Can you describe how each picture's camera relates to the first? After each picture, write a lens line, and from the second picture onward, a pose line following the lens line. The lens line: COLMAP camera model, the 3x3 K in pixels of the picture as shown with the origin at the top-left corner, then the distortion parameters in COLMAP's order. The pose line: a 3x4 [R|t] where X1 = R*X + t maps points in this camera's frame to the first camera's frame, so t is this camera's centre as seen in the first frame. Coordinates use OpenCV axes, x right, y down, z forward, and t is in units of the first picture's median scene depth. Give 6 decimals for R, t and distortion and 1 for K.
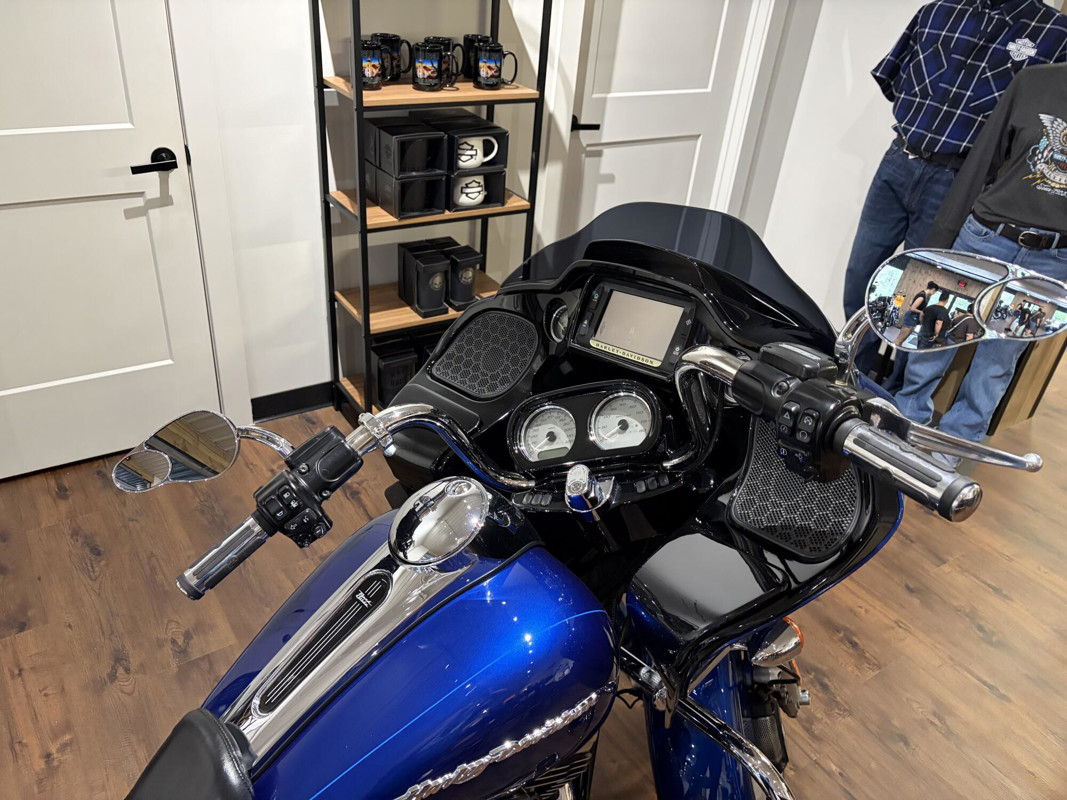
lens RADIAL K [[809.9, 0, 539.5], [0, 809.9, 403.4], [0, 0, 1]] dist [0.041055, -0.041878]
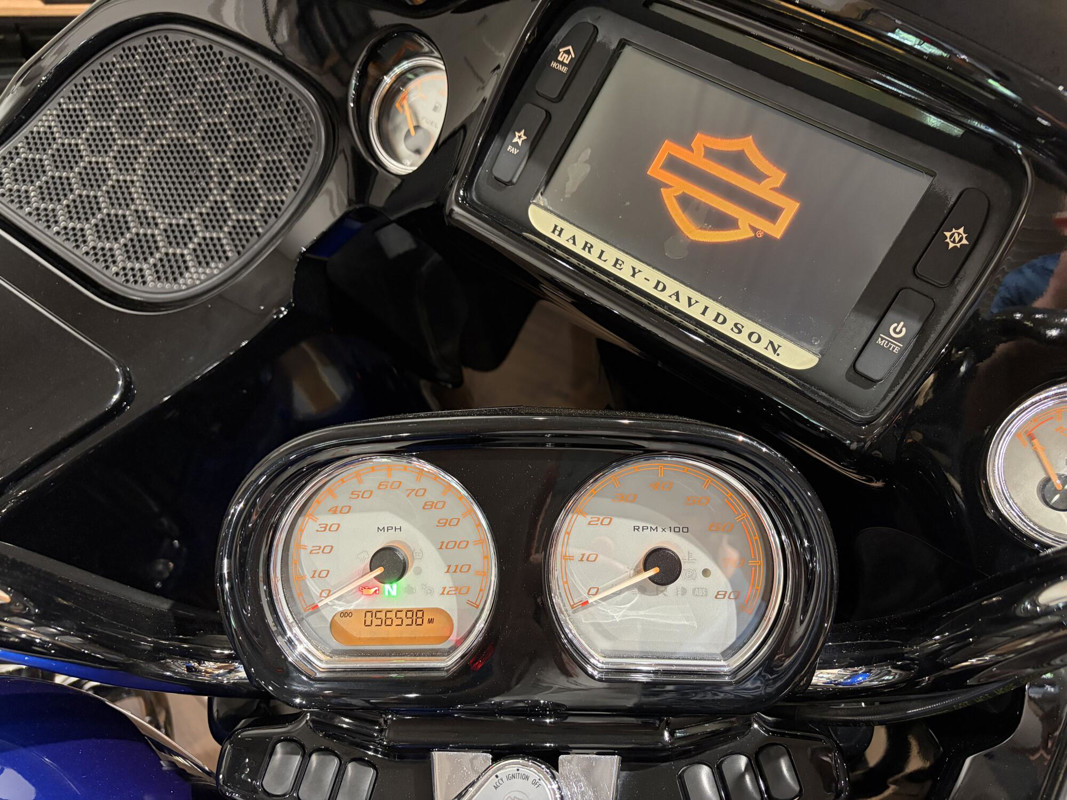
lens RADIAL K [[809.9, 0, 533.8], [0, 809.9, 398.6], [0, 0, 1]] dist [0.041055, -0.041878]
pose [[0.932834, 0.058591, 0.355511, -0.034458], [-0.153324, 0.957447, 0.244515, -0.074238], [-0.326056, -0.282601, 0.902122, 0.629571]]
